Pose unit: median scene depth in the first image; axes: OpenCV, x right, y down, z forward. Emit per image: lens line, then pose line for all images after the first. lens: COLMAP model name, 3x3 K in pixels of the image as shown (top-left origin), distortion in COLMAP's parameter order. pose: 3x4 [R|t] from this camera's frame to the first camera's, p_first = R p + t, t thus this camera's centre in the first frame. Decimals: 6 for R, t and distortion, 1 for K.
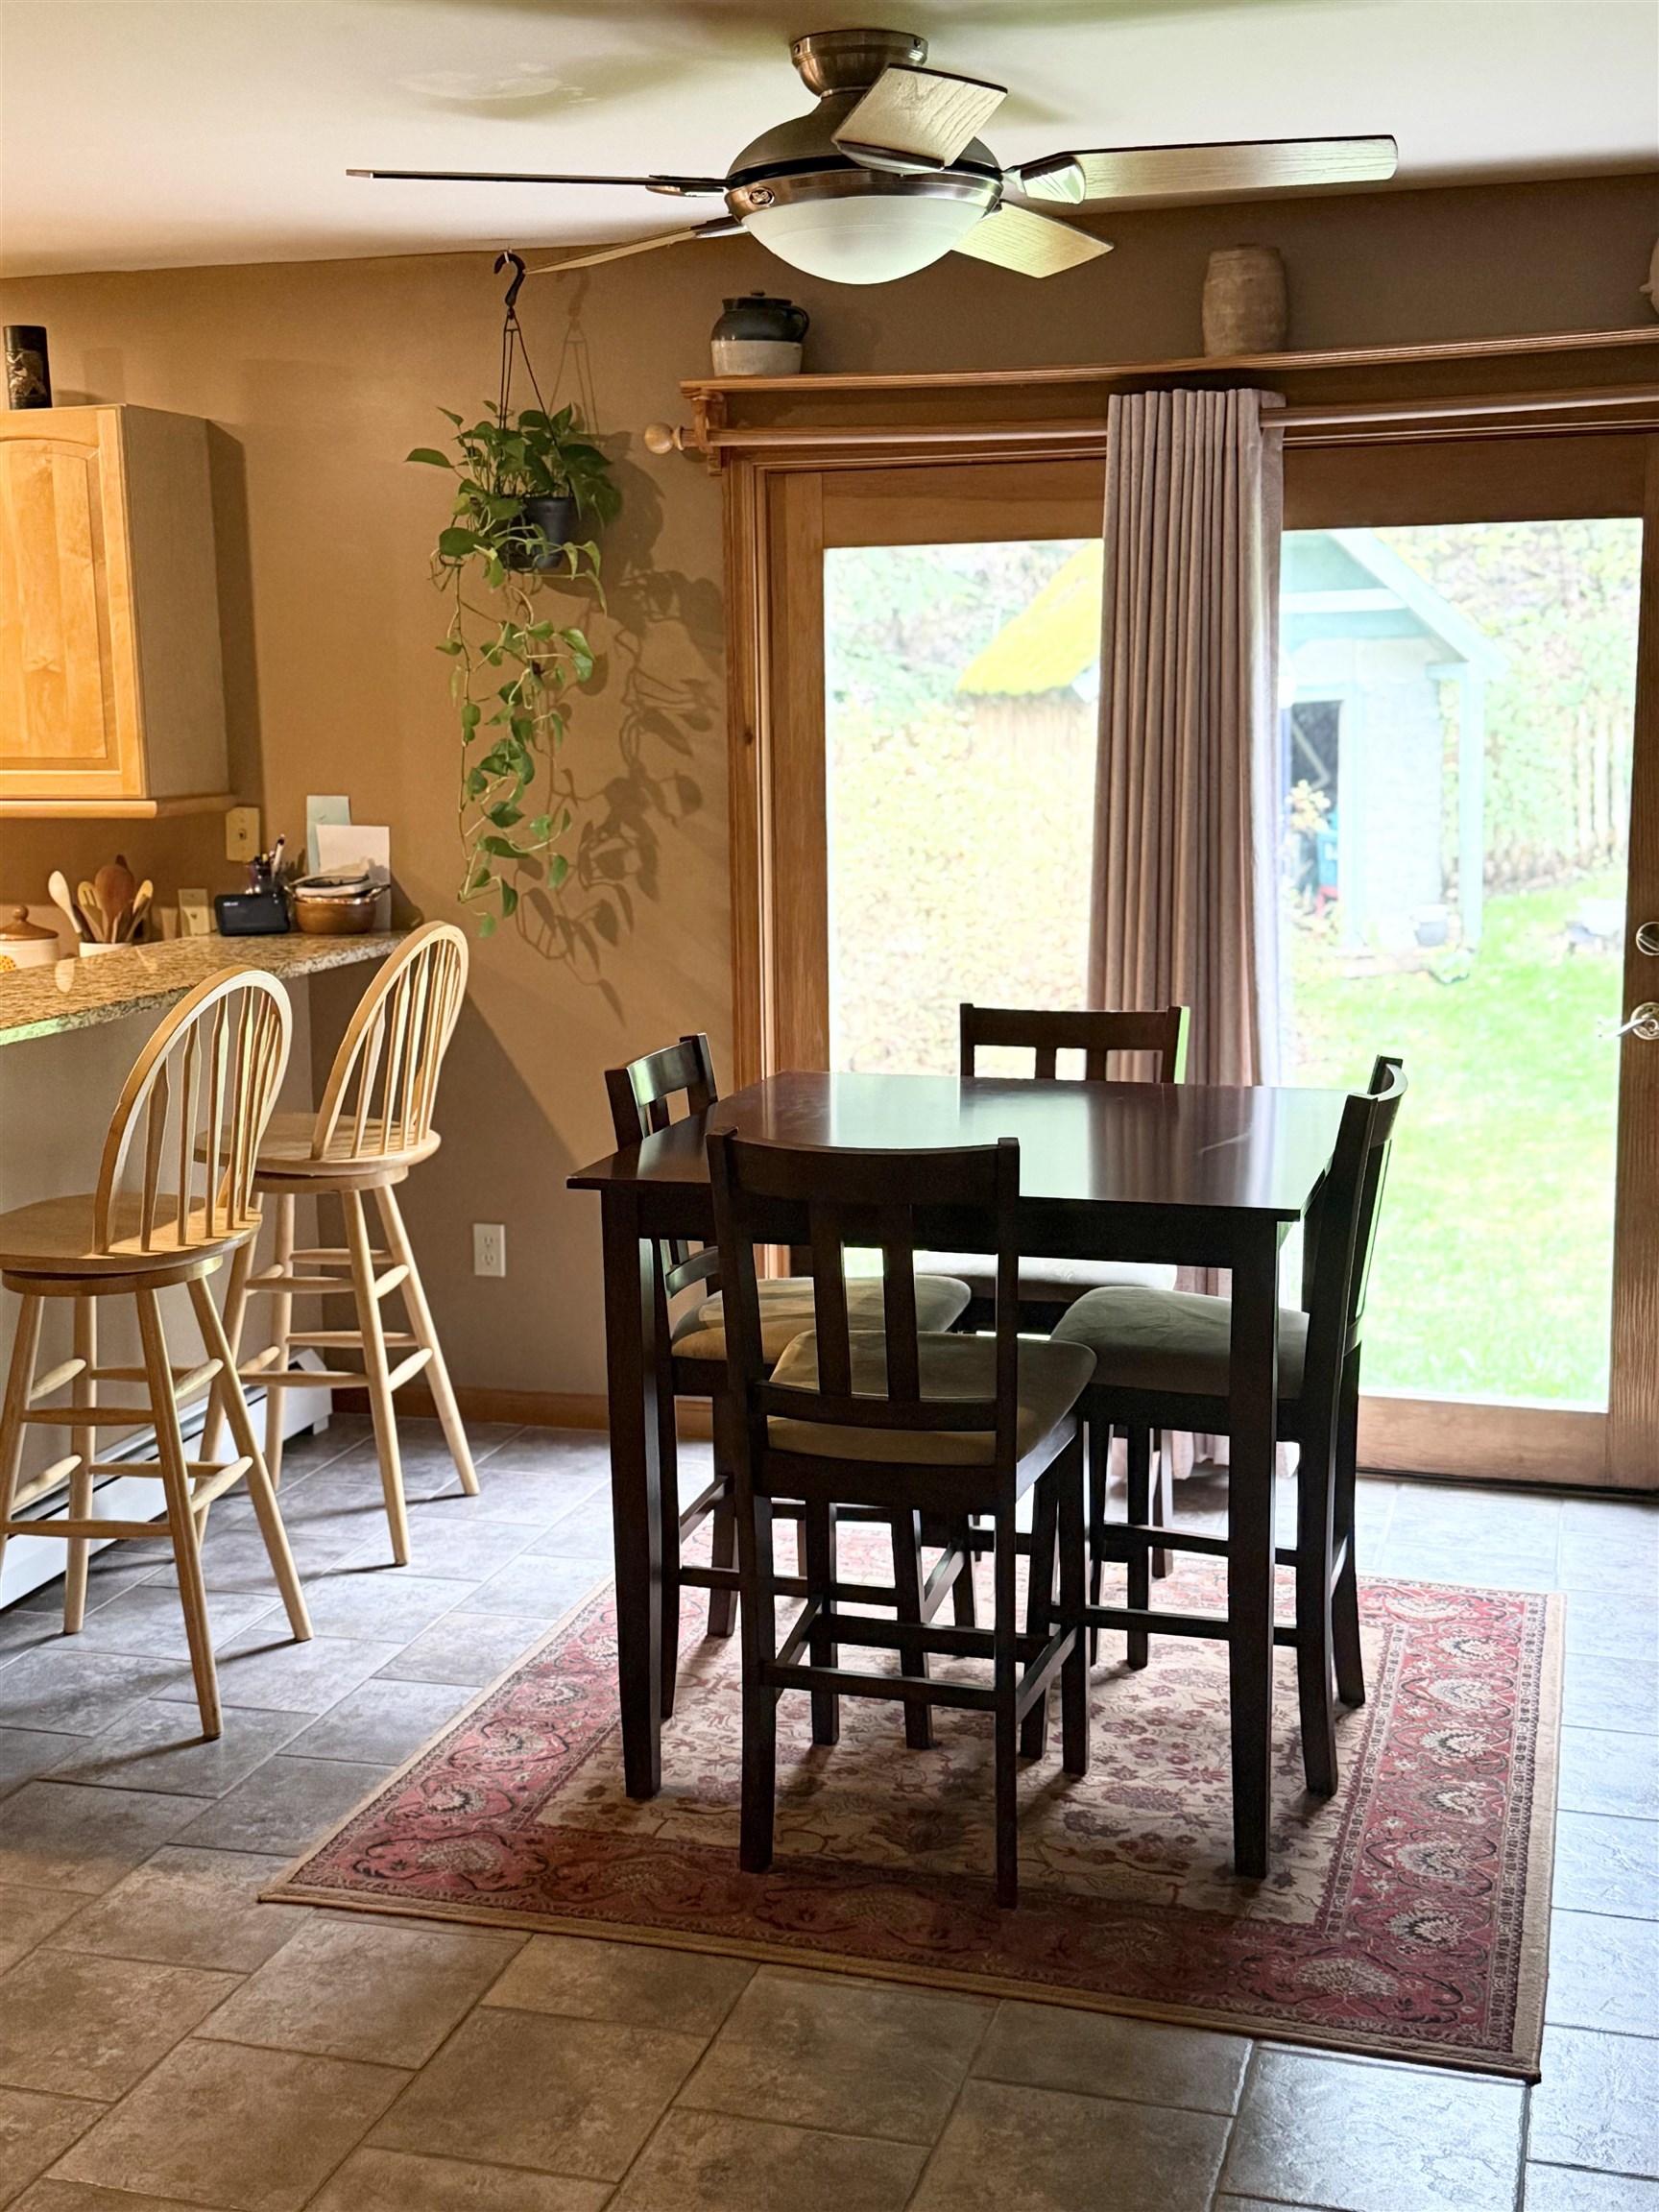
lens RADIAL K [[2581.1, 0, 831.3], [0, 2581.1, 1107.8], [0, 0, 1]] dist [0.002985, 0.000000]
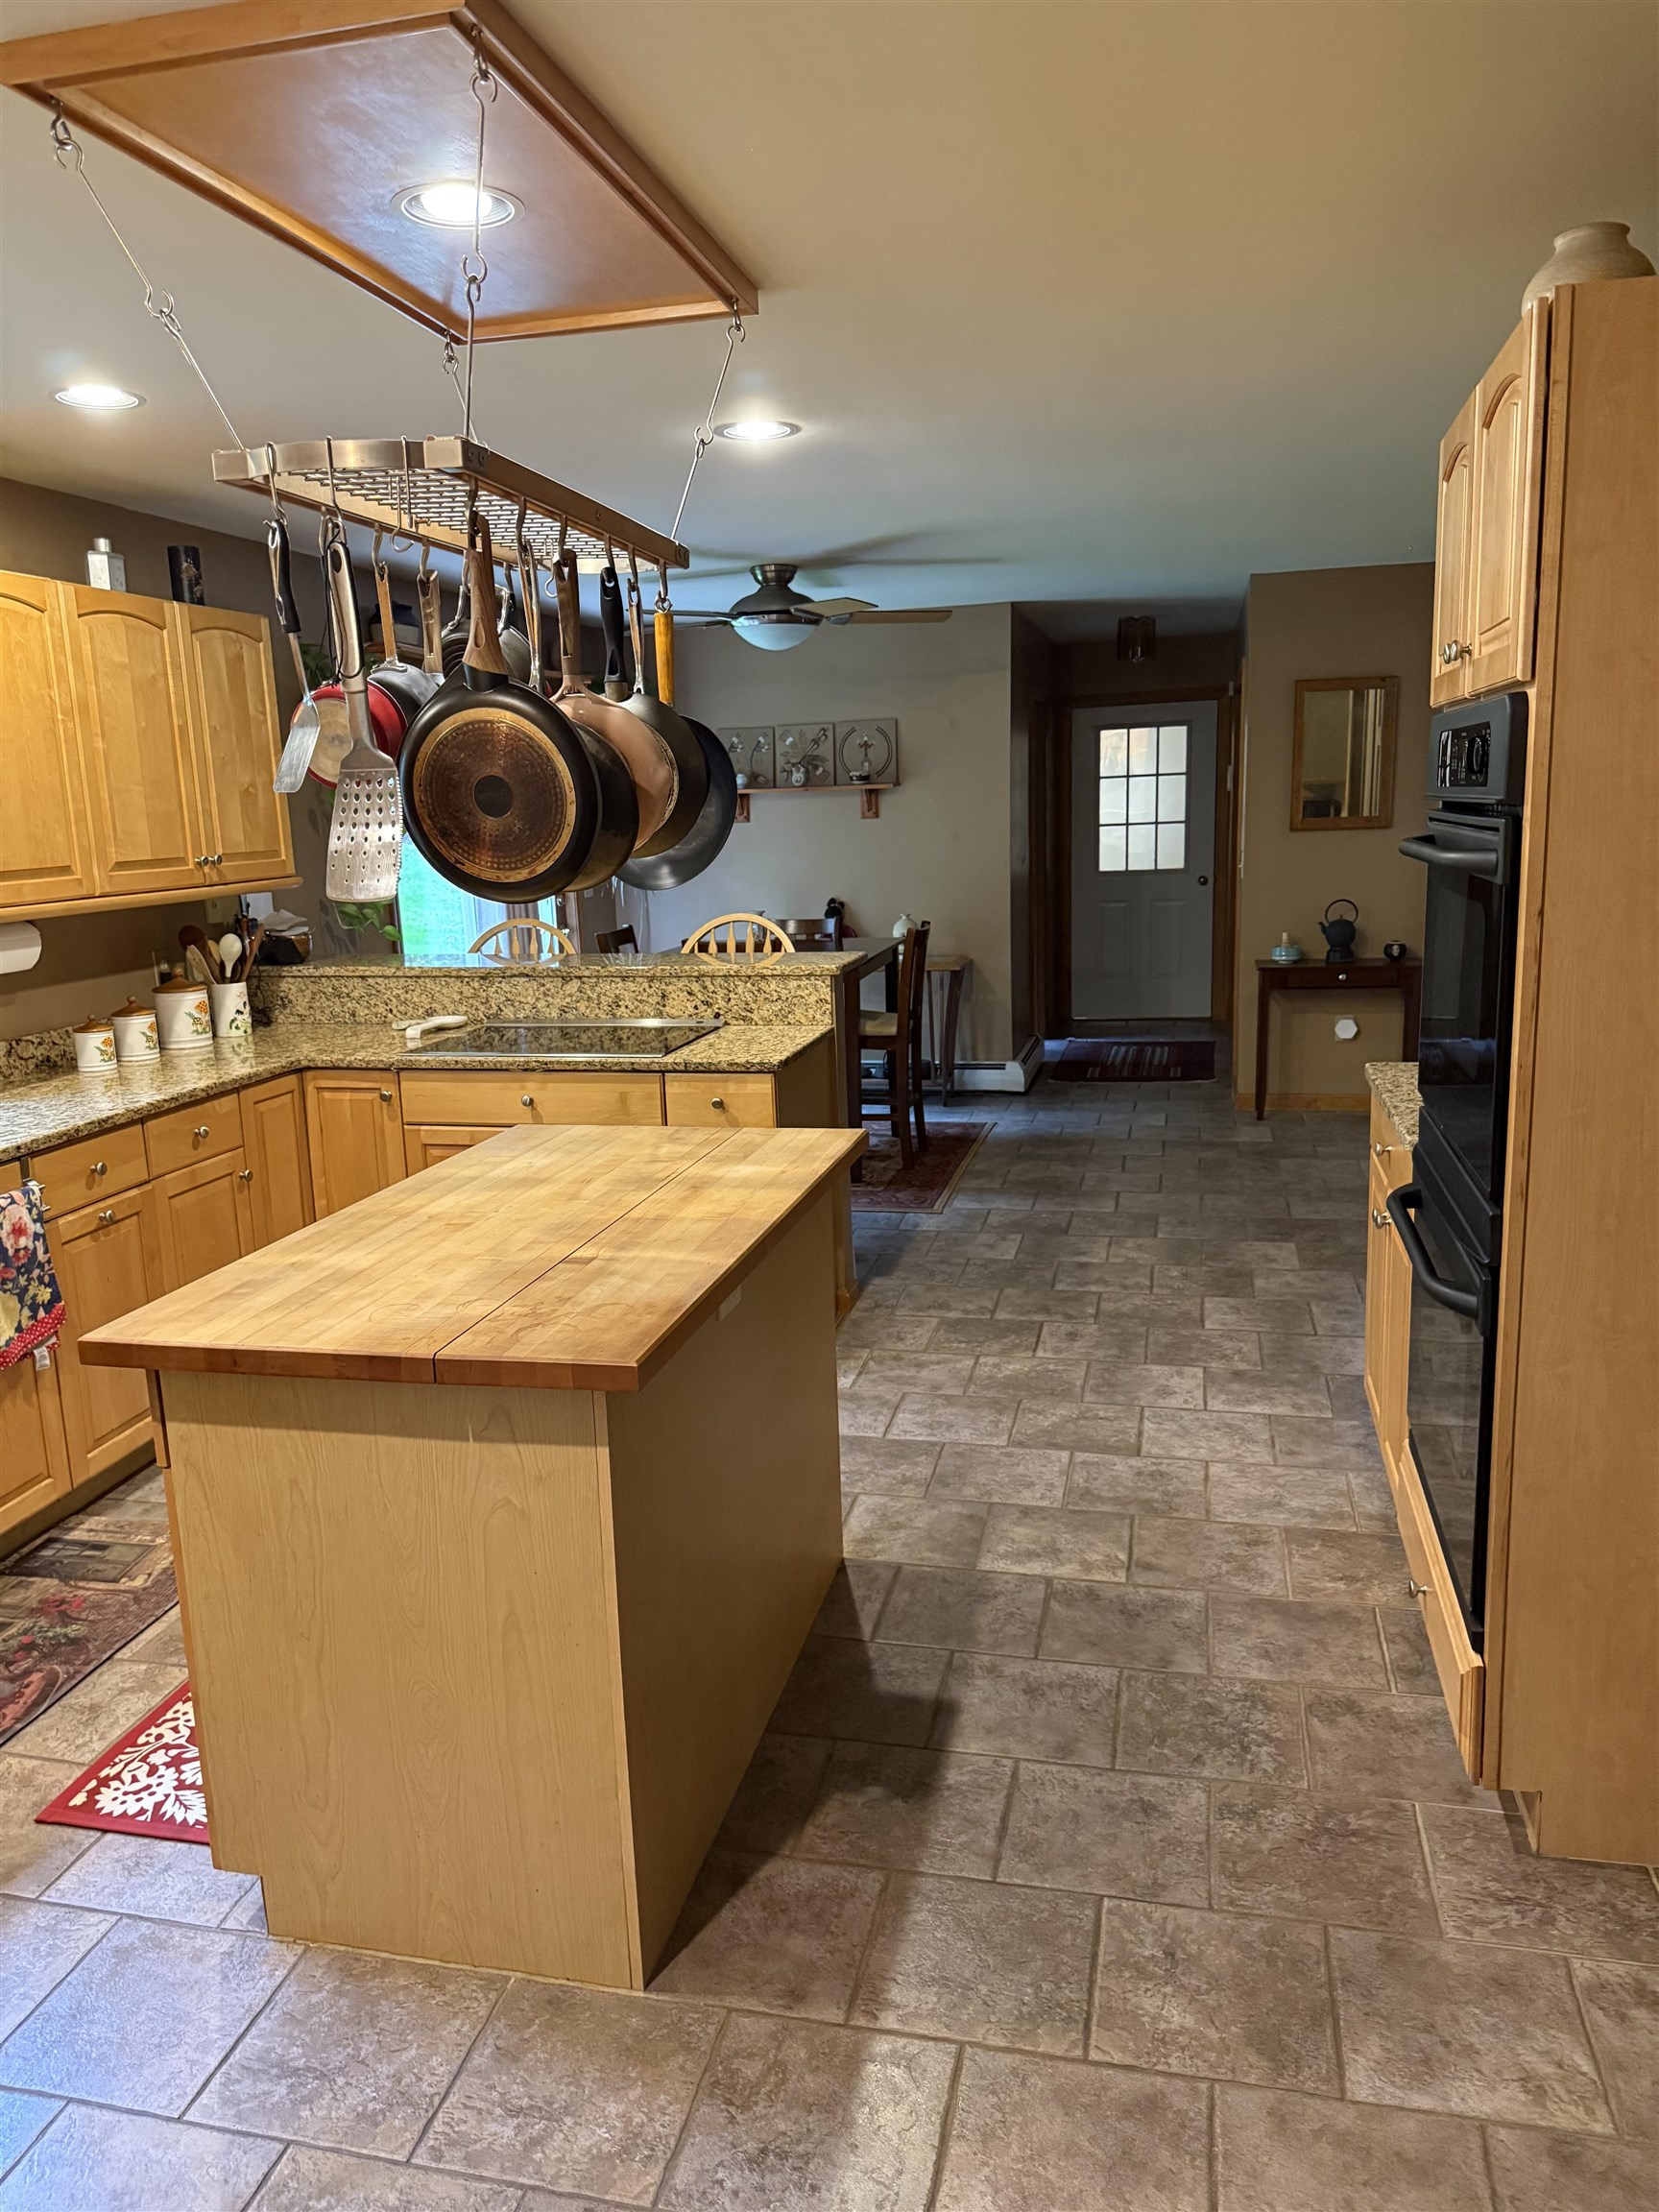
lens RADIAL K [[1583.9, 0, 828.5], [0, 1583.9, 1107.5], [0, 0, 1]] dist [0.026546, -0.020330]
pose [[-0.057150, -0.182806, 0.981487, -1.955782], [0.199690, 0.961134, 0.190643, -0.163877], [-0.978191, 0.206888, -0.018424, 1.163500]]
